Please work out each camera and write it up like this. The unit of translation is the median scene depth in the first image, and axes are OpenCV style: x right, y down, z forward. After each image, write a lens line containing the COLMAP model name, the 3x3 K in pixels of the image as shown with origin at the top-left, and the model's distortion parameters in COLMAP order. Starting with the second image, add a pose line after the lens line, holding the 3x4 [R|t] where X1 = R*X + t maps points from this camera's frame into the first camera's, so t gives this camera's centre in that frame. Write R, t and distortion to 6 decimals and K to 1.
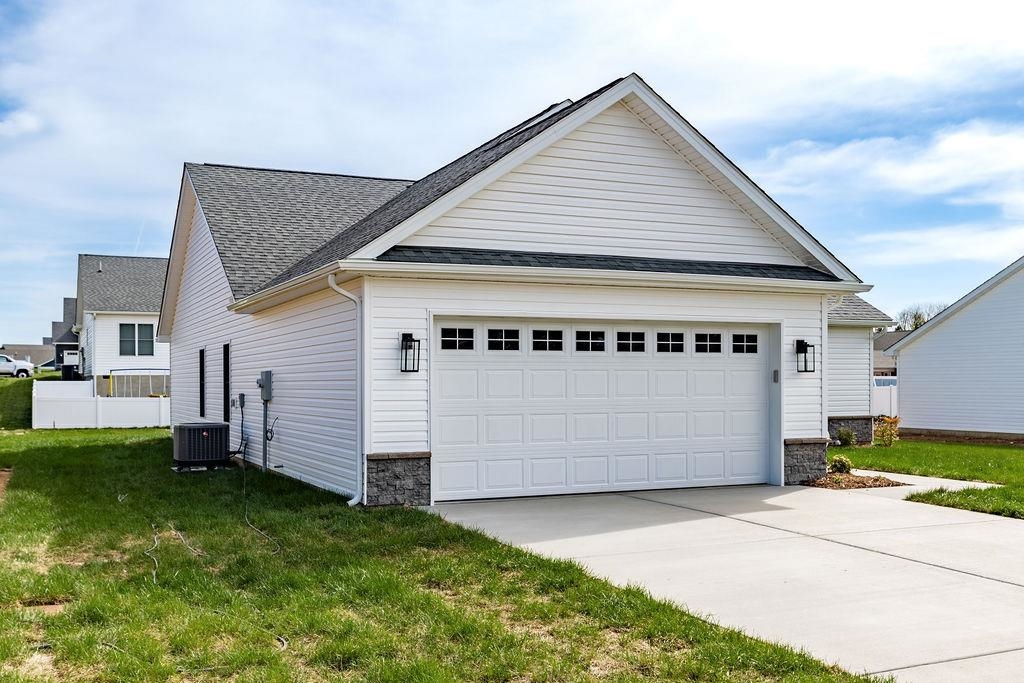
lens RADIAL K [[1011.2, 0, 510.0], [0, 1011.2, 374.5], [0, 0, 1]] dist [0.072238, -0.000167]
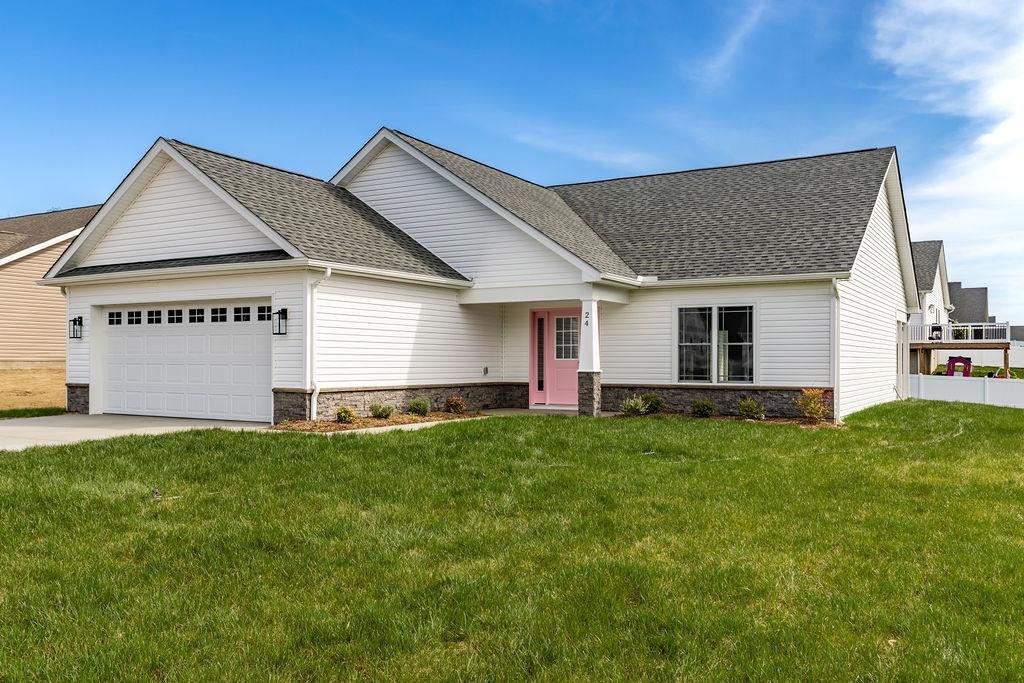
lens RADIAL K [[863.3, 0, 512.0], [0, 863.3, 341.5], [0, 0, 1]] dist [-0.002876, -0.000212]
pose [[0.570026, -0.005543, -0.821608, 1.325810], [0.009010, 0.999959, -0.000495, 0.009007], [0.821577, -0.007121, 0.570053, 0.636340]]
